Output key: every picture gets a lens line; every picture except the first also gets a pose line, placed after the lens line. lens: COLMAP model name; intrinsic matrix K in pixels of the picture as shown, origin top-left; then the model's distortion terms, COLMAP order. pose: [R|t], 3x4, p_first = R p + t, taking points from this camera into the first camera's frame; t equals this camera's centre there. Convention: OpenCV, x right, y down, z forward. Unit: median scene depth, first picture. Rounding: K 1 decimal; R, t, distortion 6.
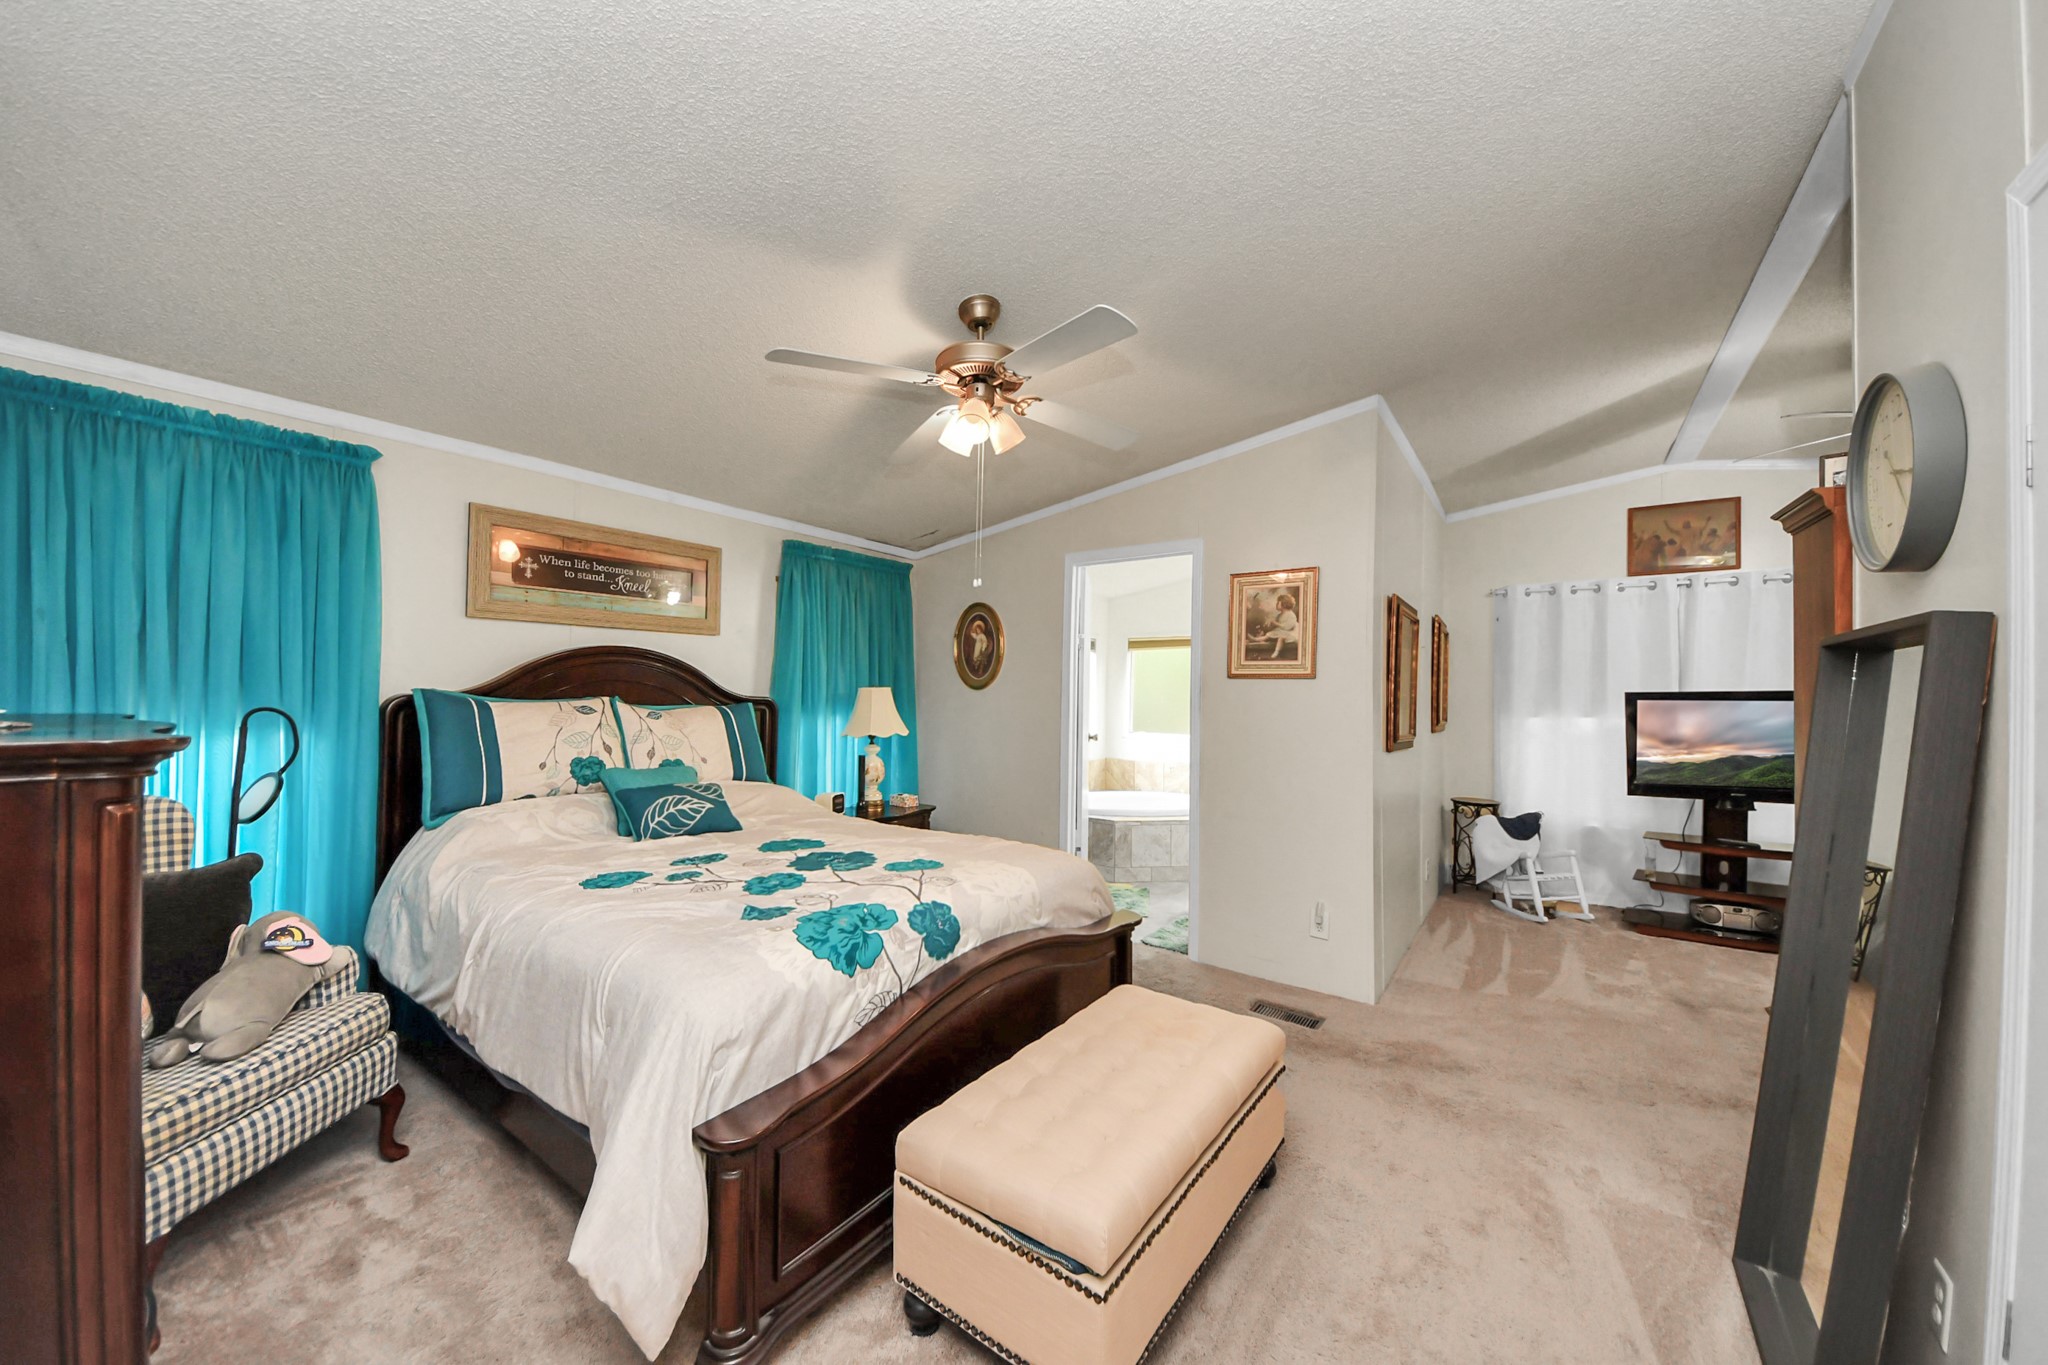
lens RADIAL K [[727.2, 0, 1012.0], [0, 727.2, 686.1], [0, 0, 1]] dist [0.000322, -0.009053]
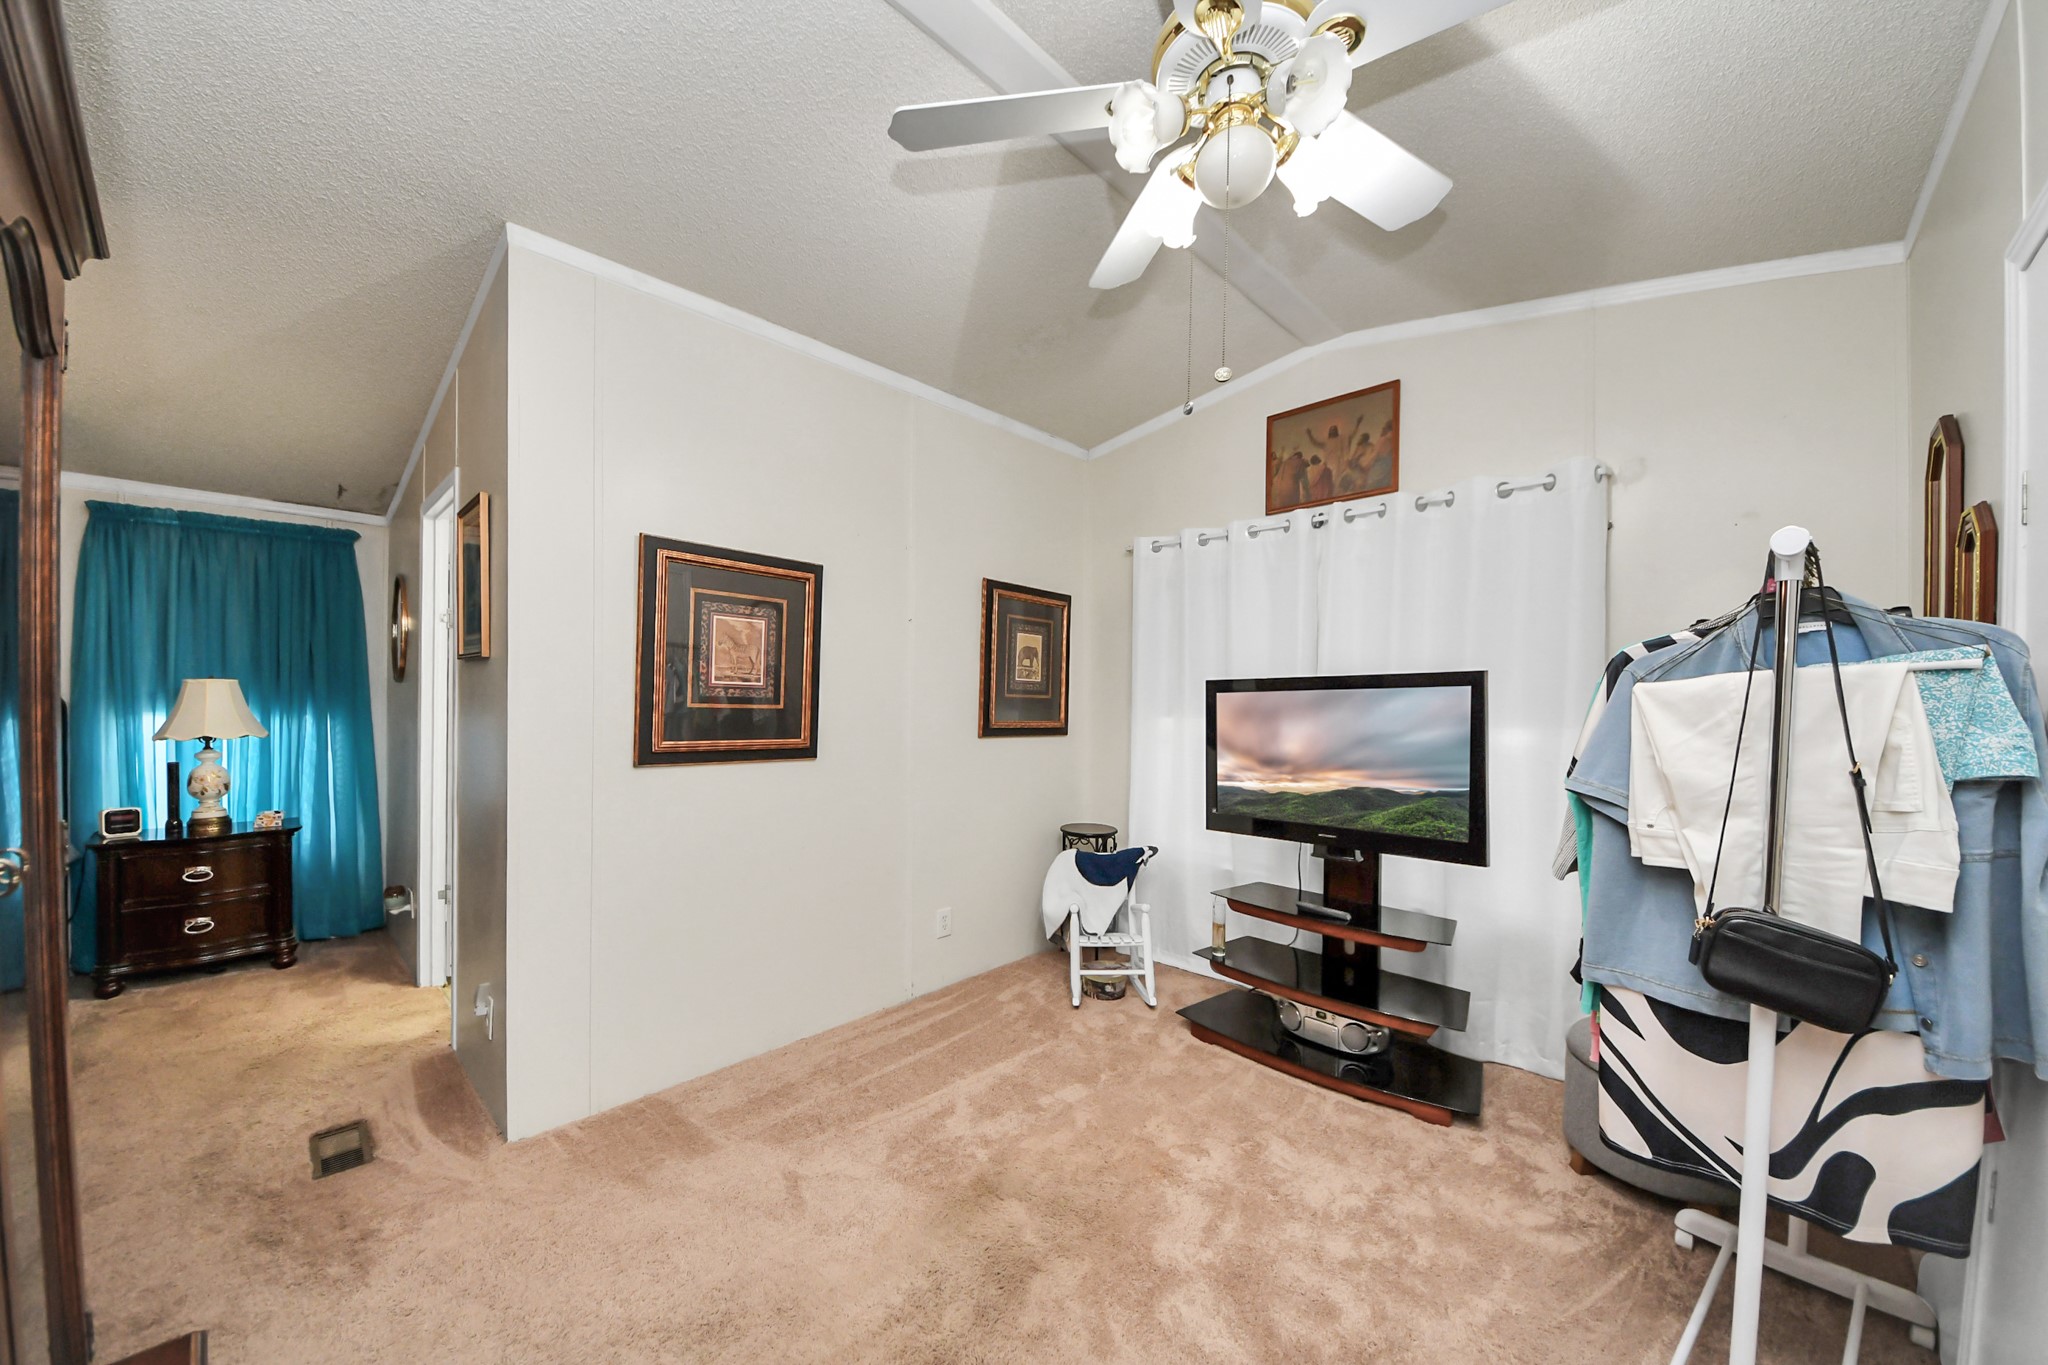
lens RADIAL K [[711.6, 0, 992.0], [0, 711.6, 709.3], [0, 0, 1]] dist [0.000428, -0.000002]
pose [[0.988143, 0.000995, -0.153531, 0.738608], [0.003401, 0.999592, 0.028367, 0.014329], [0.153497, -0.028553, 0.987737, 0.298144]]
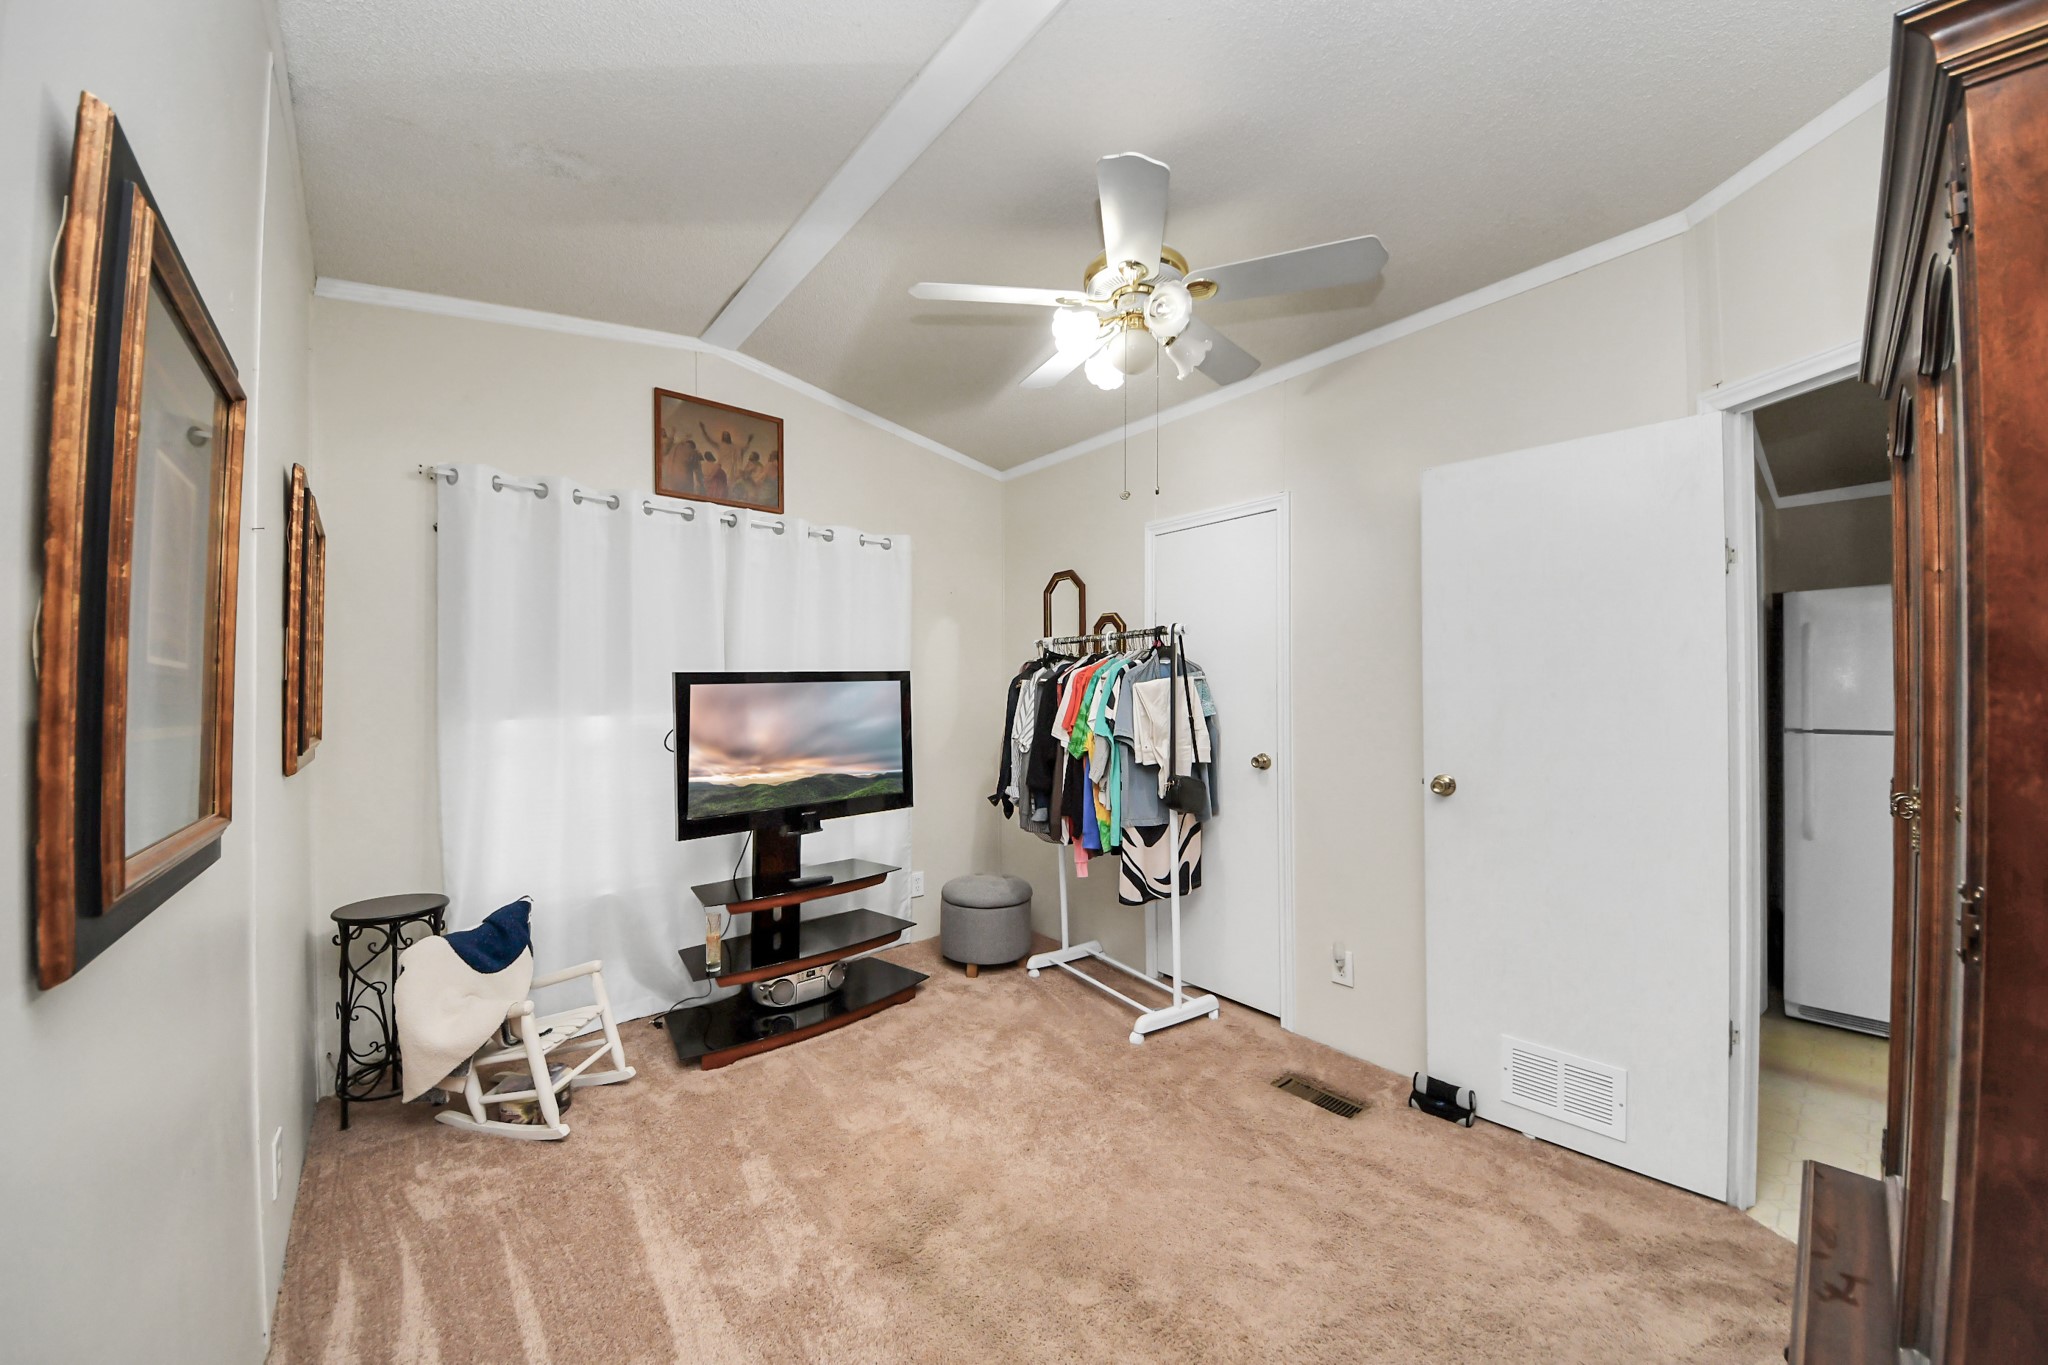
lens RADIAL K [[711.9, 0, 1020.4], [0, 711.9, 694.9], [0, 0, 1]] dist [-0.000258, -0.010785]
pose [[0.225575, -0.009864, 0.974176, 0.329454], [-0.007926, 0.999897, 0.011959, 0.016878], [-0.974193, -0.010419, 0.225474, 0.574741]]
